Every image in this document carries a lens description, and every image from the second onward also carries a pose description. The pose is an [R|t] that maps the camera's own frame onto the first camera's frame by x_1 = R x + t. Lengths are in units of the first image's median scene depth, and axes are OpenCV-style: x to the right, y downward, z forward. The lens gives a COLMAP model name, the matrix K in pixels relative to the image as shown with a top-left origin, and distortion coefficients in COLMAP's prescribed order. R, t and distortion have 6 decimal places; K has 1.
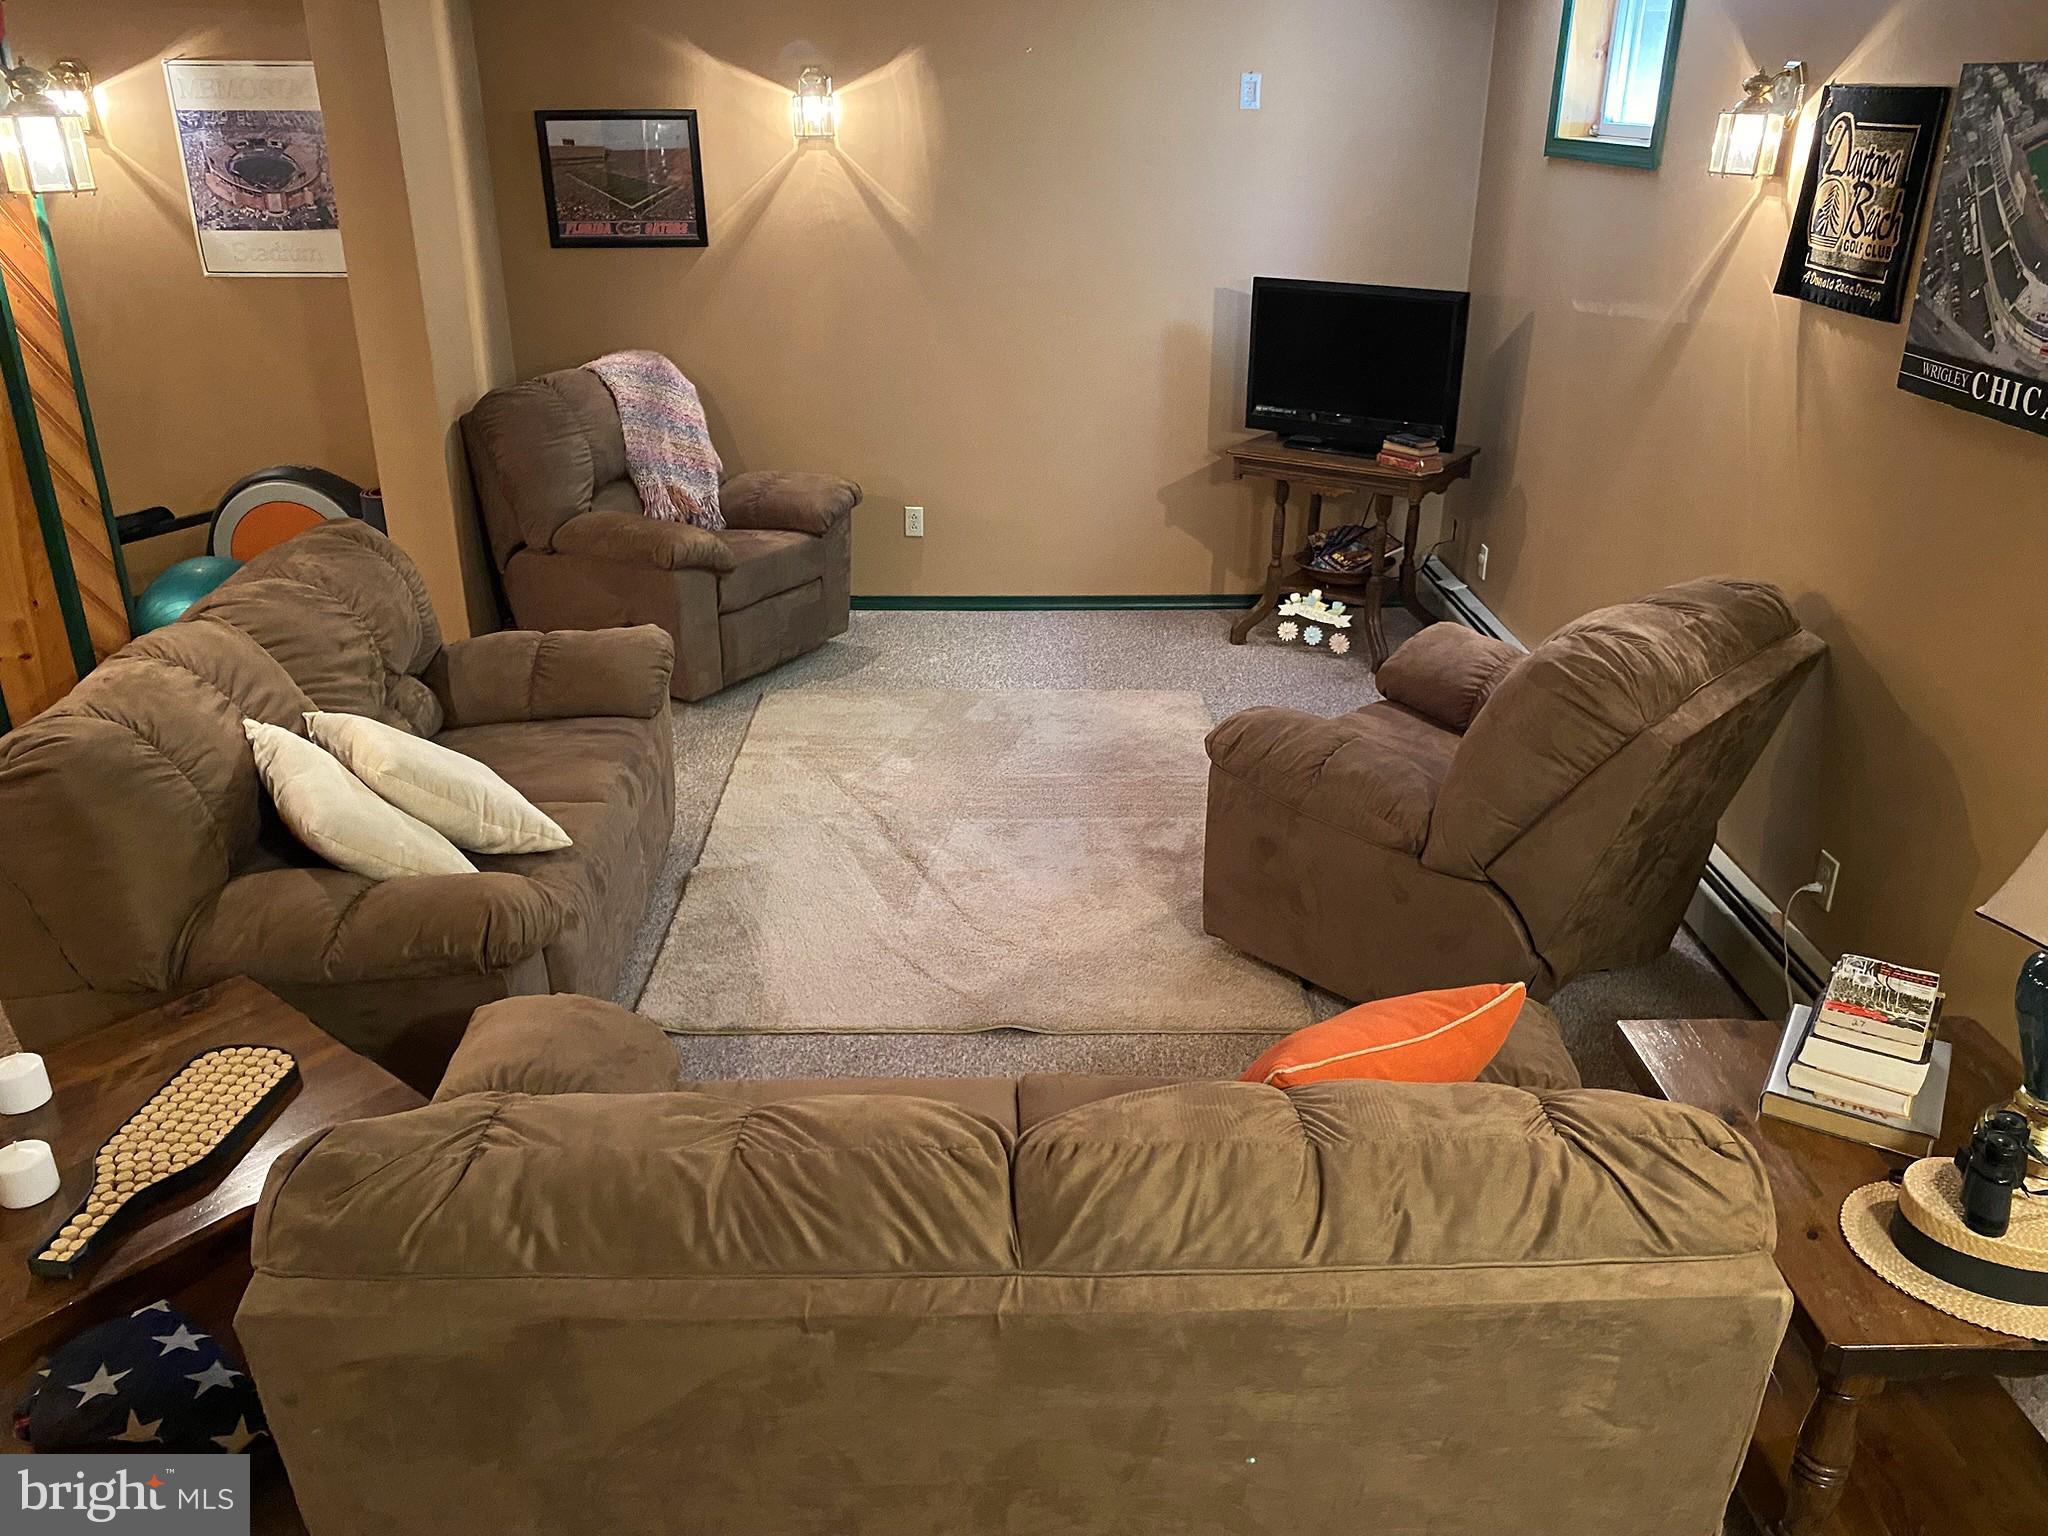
lens RADIAL K [[1674.5, 0, 1024.0], [0, 1674.5, 768.0], [0, 0, 1]] dist [0.053891, -0.000045]
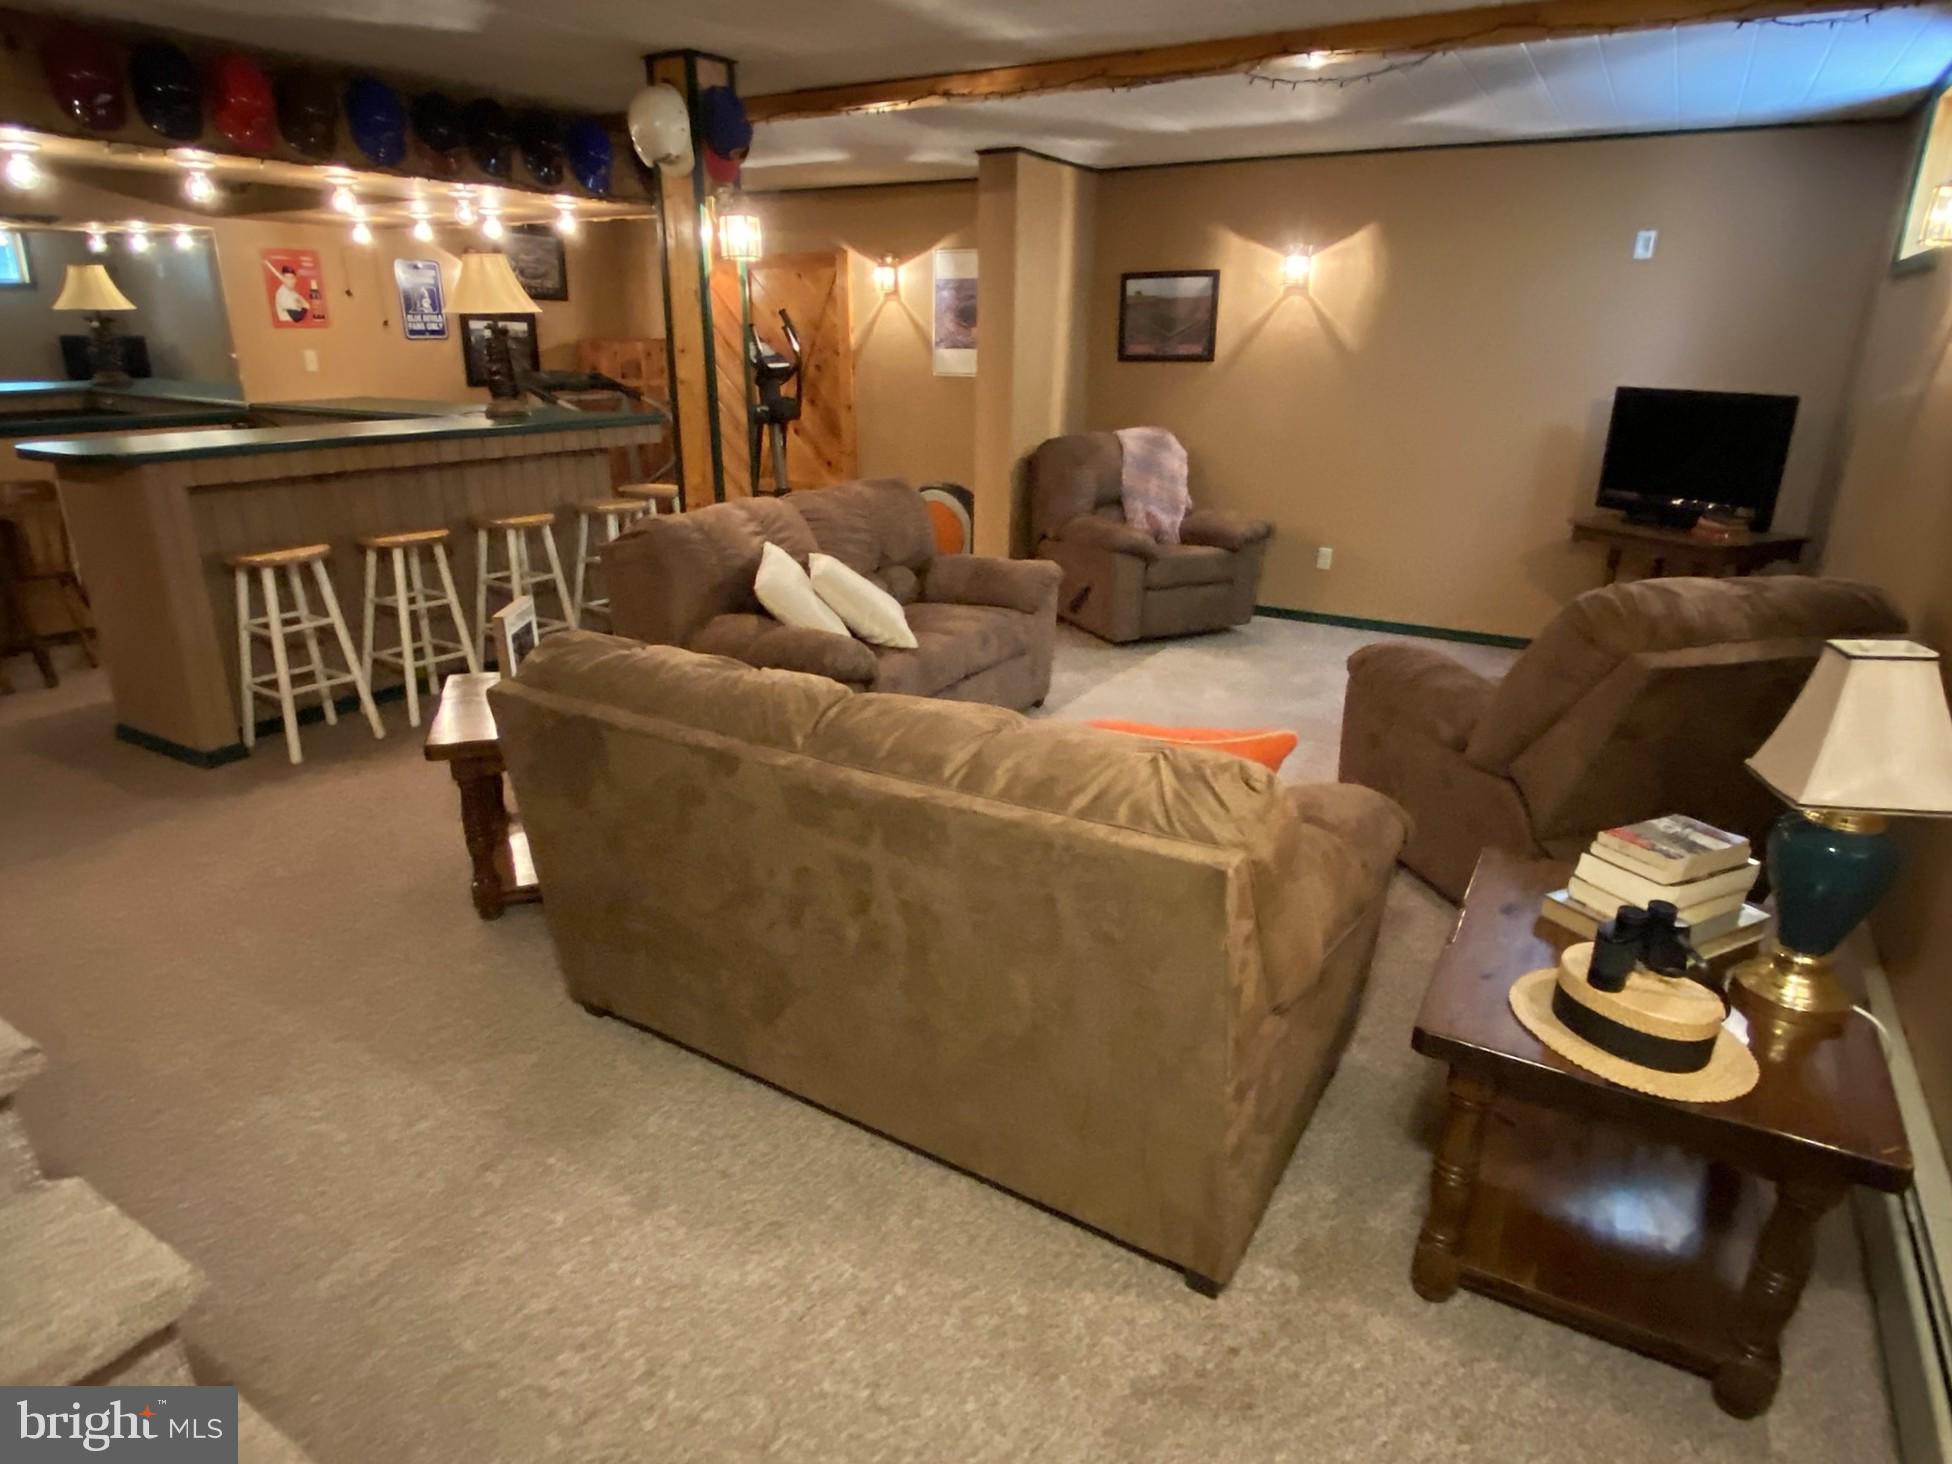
lens RADIAL K [[1149.9, 0, 974.1], [0, 1149.9, 734.2], [0, 0, 1]] dist [0.178515, -0.240464]
pose [[0.846545, 0.178019, -0.501668, 0.238852], [-0.213433, 0.976864, -0.013515, 0.085378], [0.487656, 0.118514, 0.864955, 0.024242]]
